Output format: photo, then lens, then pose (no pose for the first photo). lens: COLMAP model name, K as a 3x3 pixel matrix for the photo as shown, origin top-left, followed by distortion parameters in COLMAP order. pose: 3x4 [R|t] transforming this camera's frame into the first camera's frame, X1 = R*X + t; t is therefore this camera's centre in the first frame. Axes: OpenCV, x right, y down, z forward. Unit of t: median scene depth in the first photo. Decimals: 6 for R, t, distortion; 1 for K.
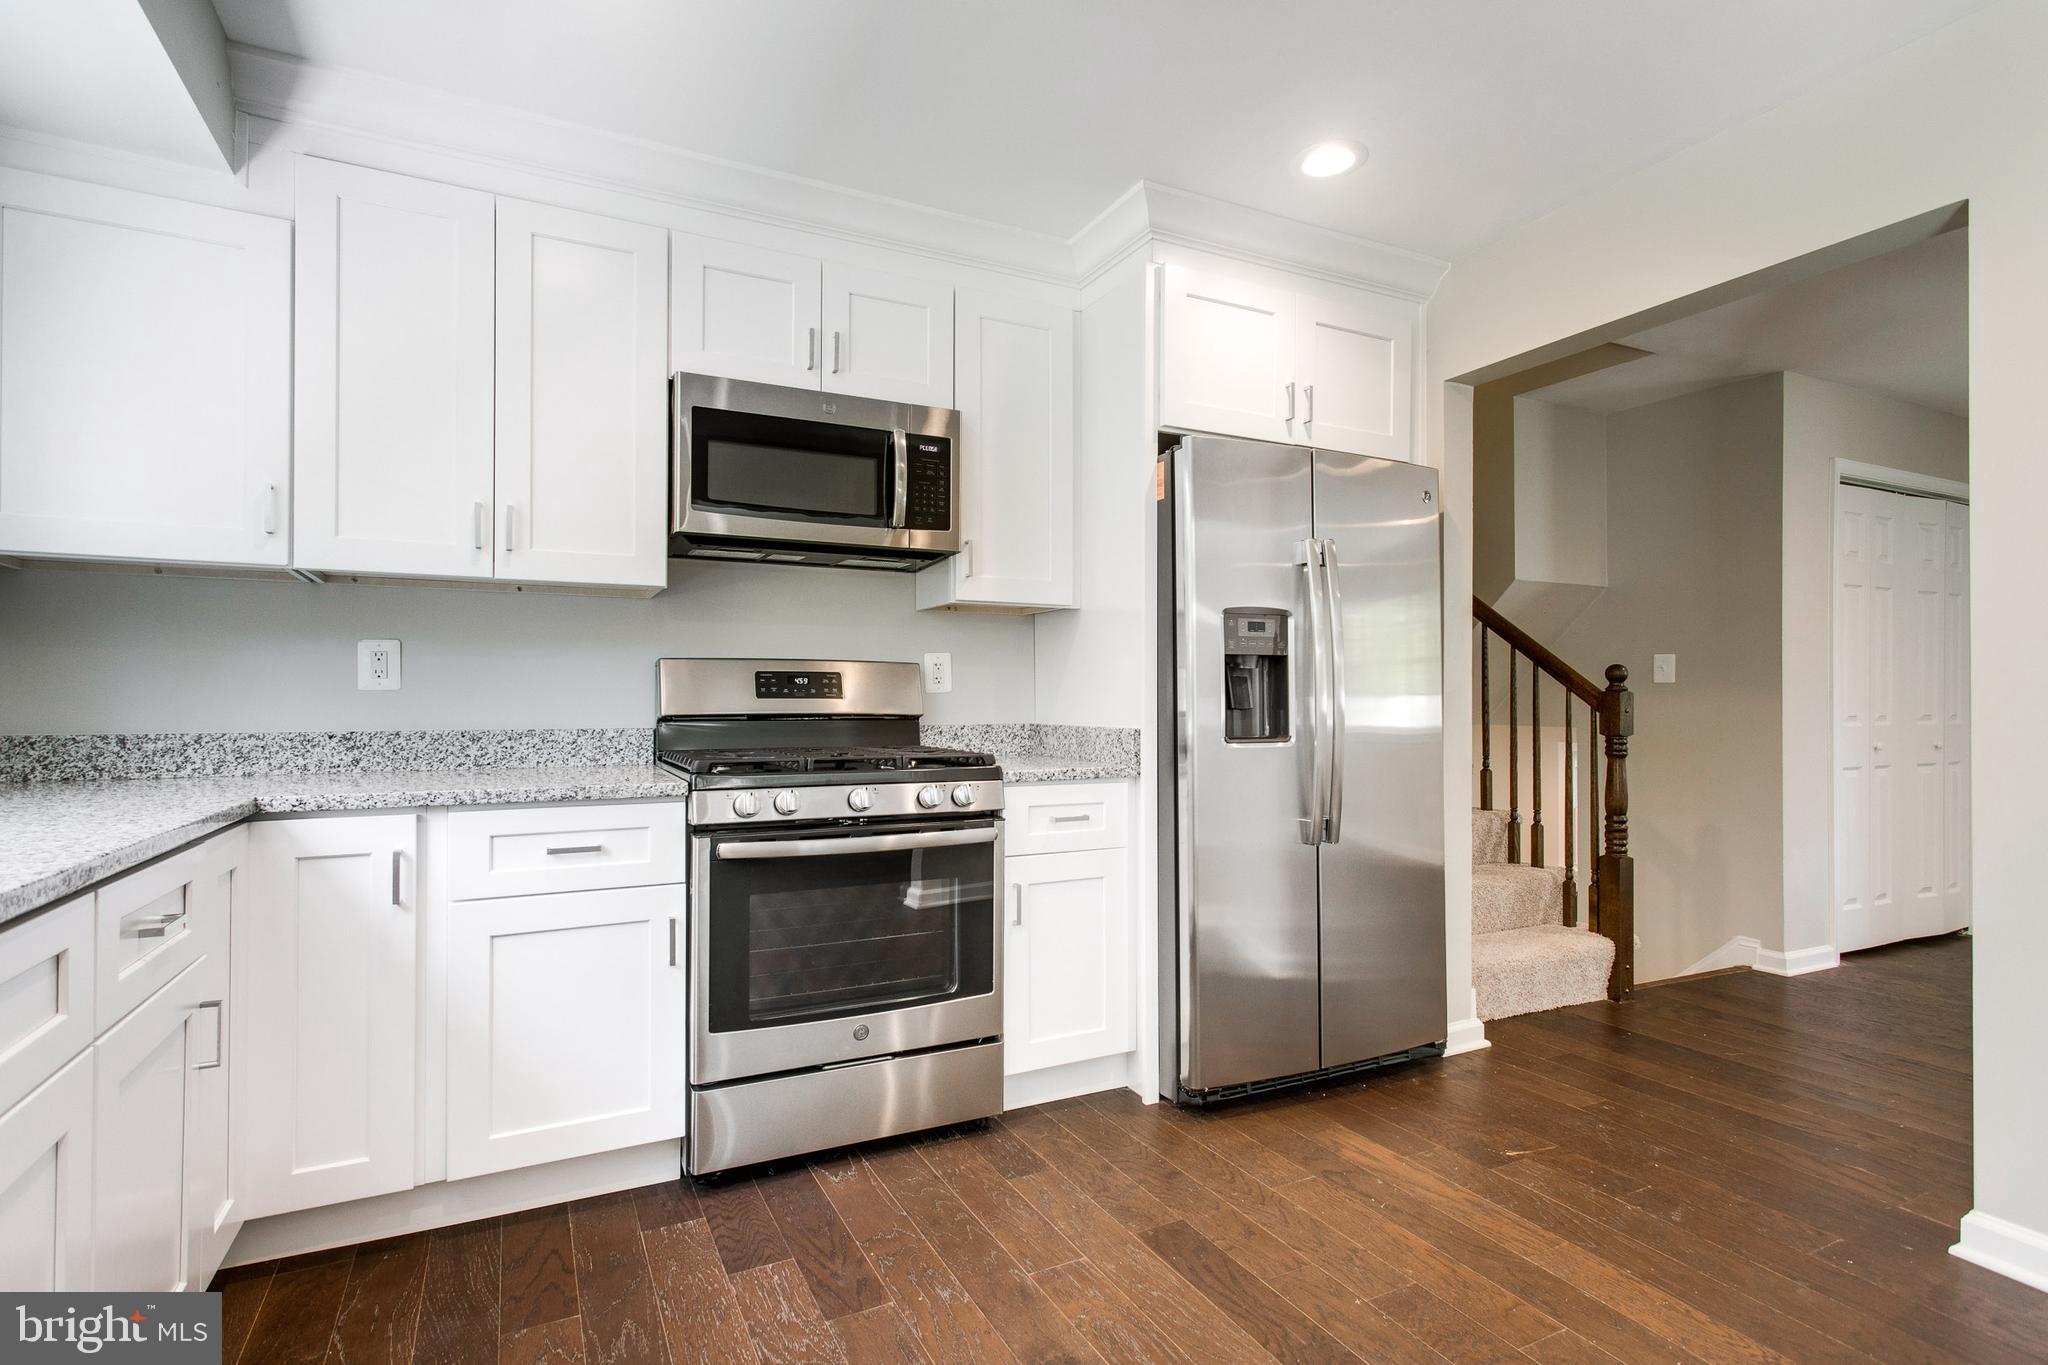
lens RADIAL K [[992.3, 0, 1035.0], [0, 992.3, 690.6], [0, 0, 1]] dist [0.004911, 0.003229]
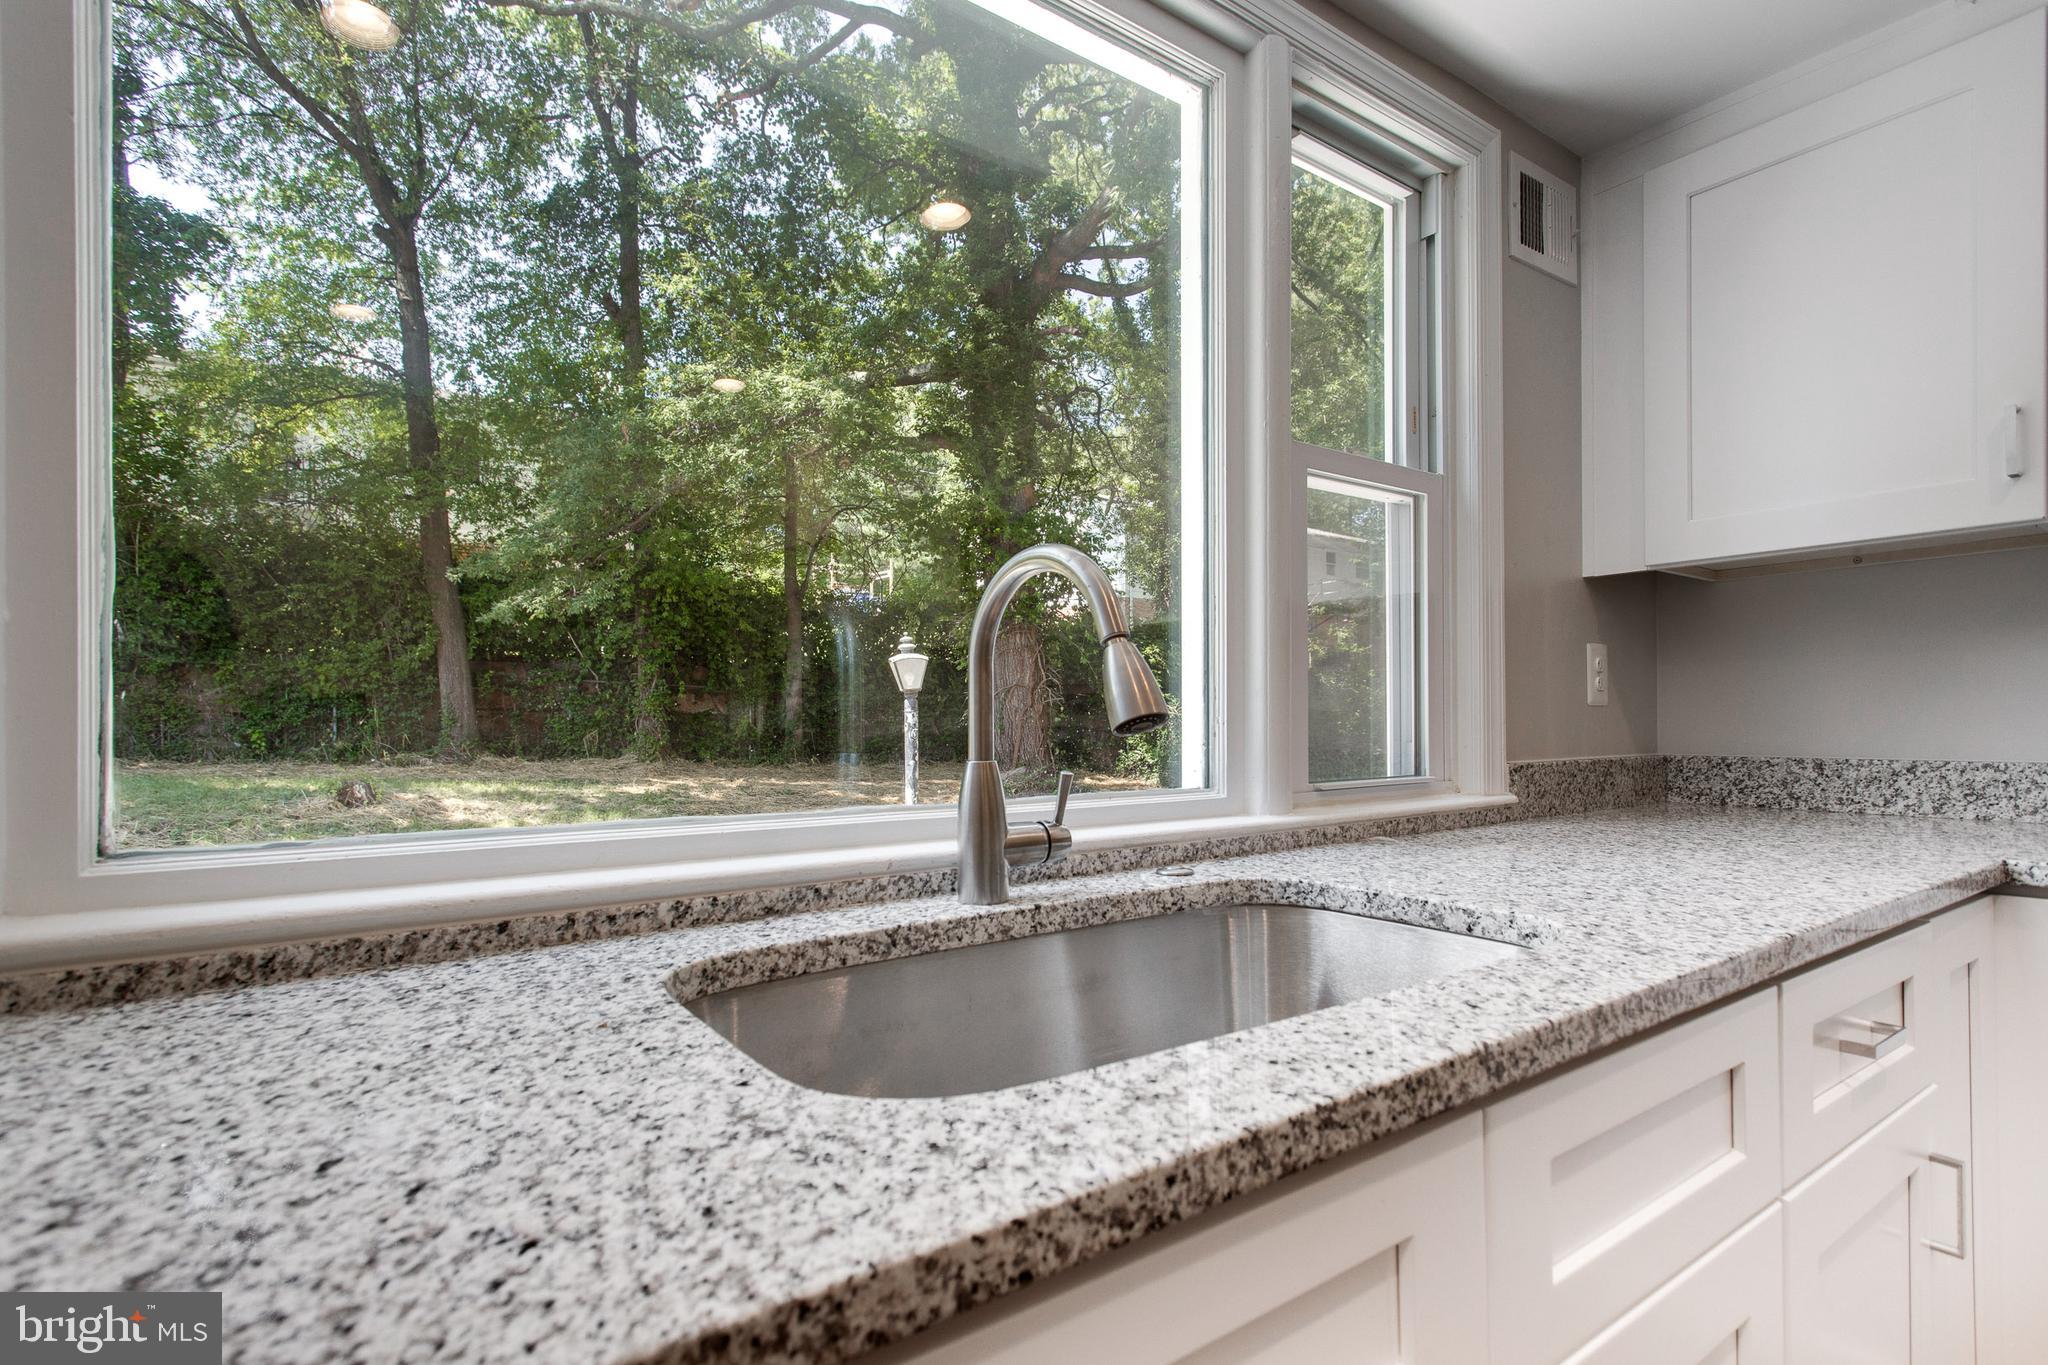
lens RADIAL K [[992.3, 0, 995.5], [0, 992.3, 724.4], [0, 0, 1]] dist [0.004911, 0.003229]
pose [[0.135170, -0.000451, -0.990822, -0.152244], [0.015789, 0.999874, 0.001699, 0.001675], [0.990697, -0.015874, 0.135160, 0.173428]]
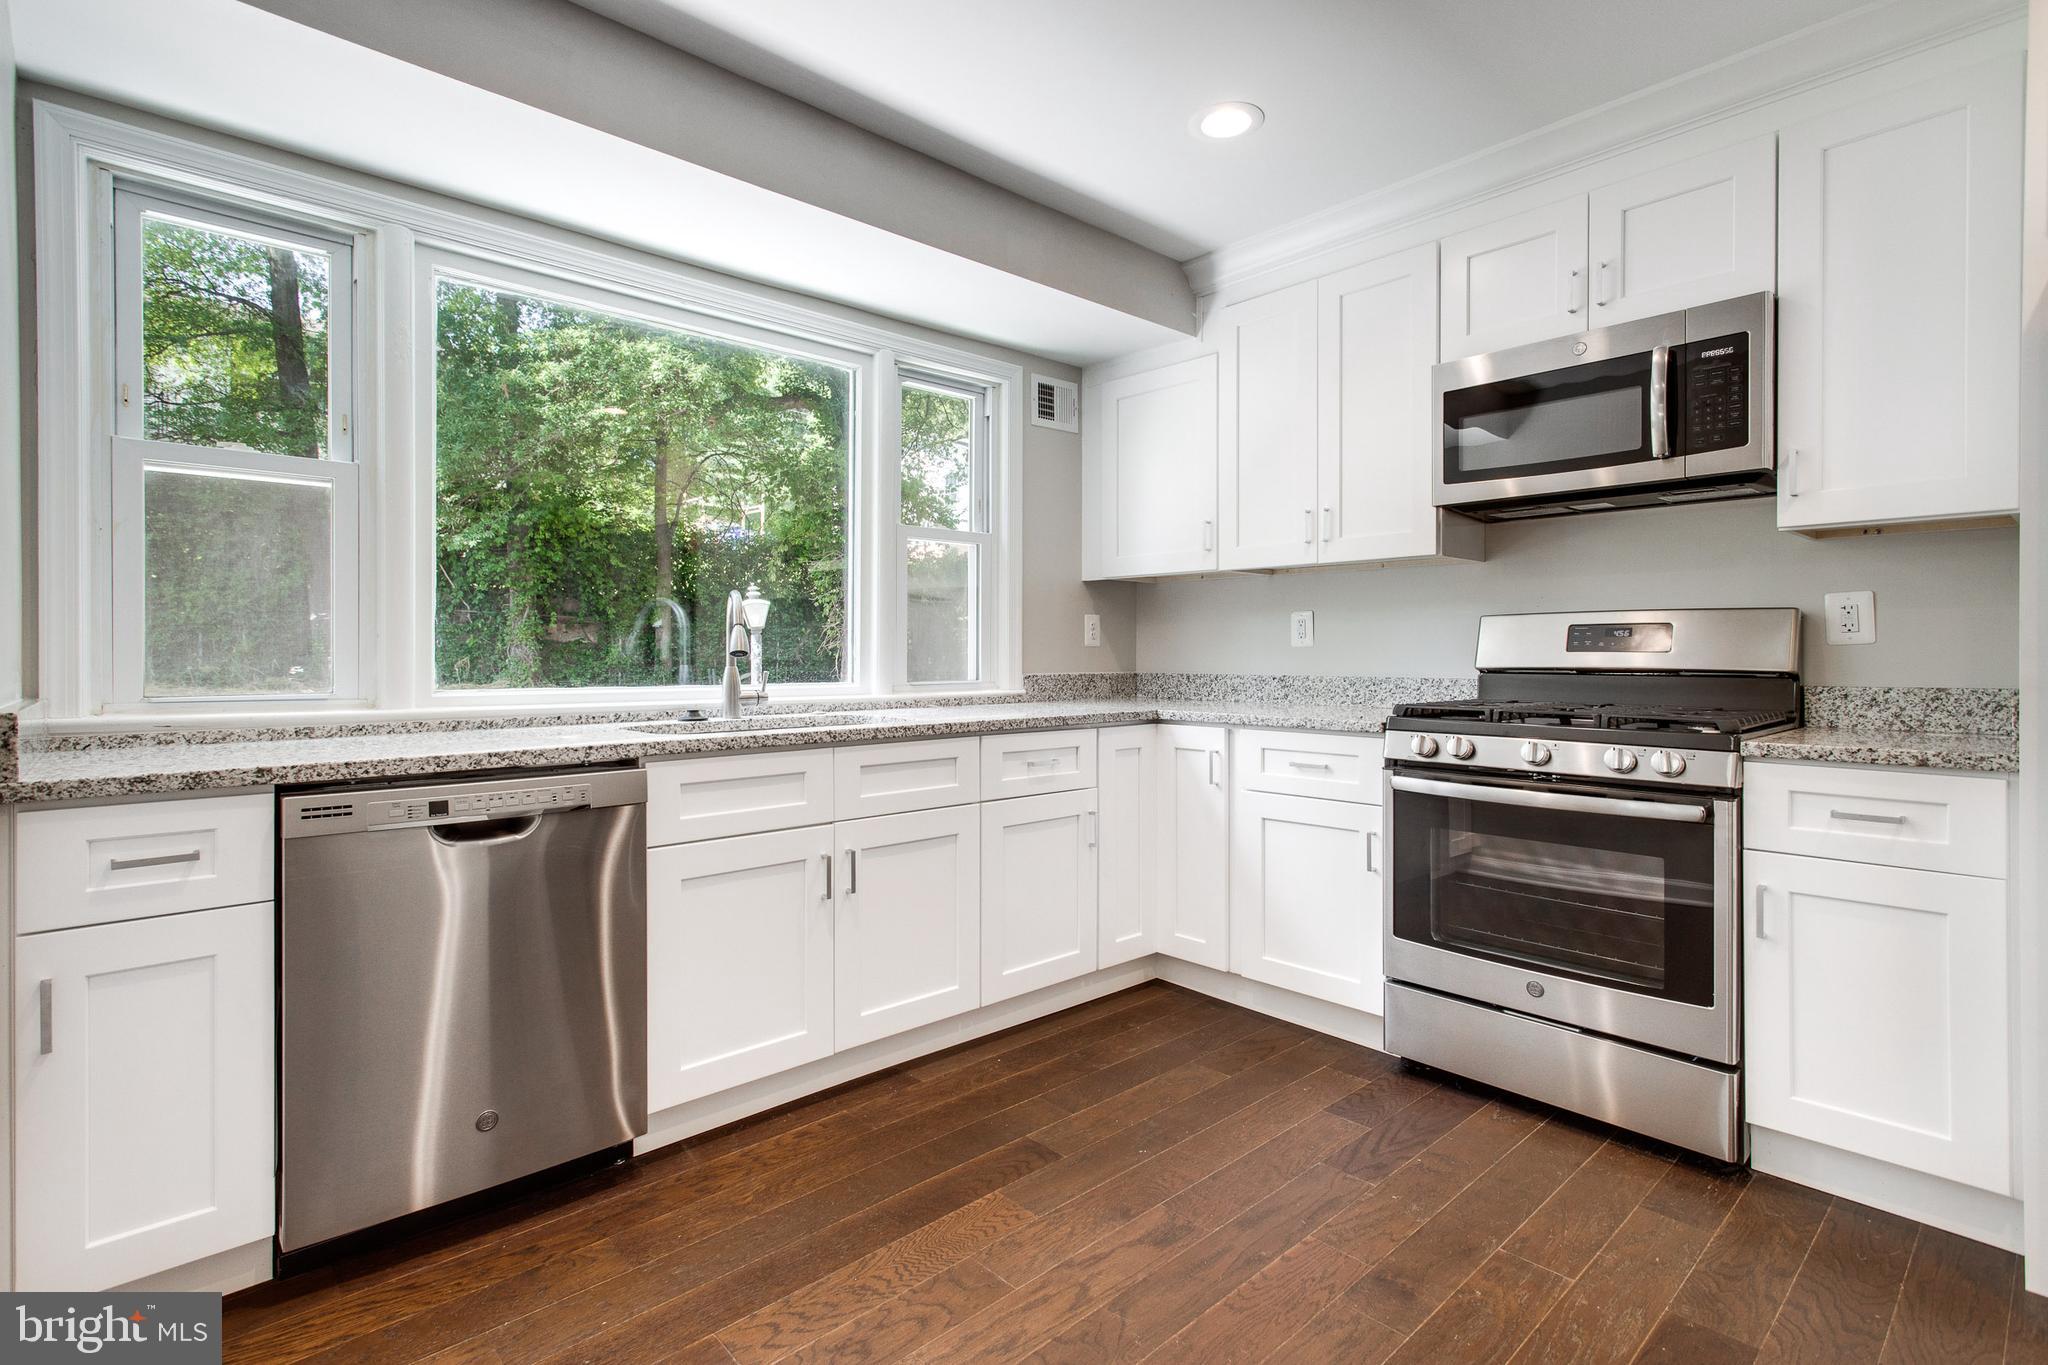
lens RADIAL K [[992.3, 0, 1003.2], [0, 992.3, 657.2], [0, 0, 1]] dist [0.004911, 0.003229]
pose [[0.261852, 0.001997, -0.965106, 0.635756], [0.007701, 0.999962, 0.004159, 0.005322], [0.965077, -0.008521, 0.261826, 0.229717]]
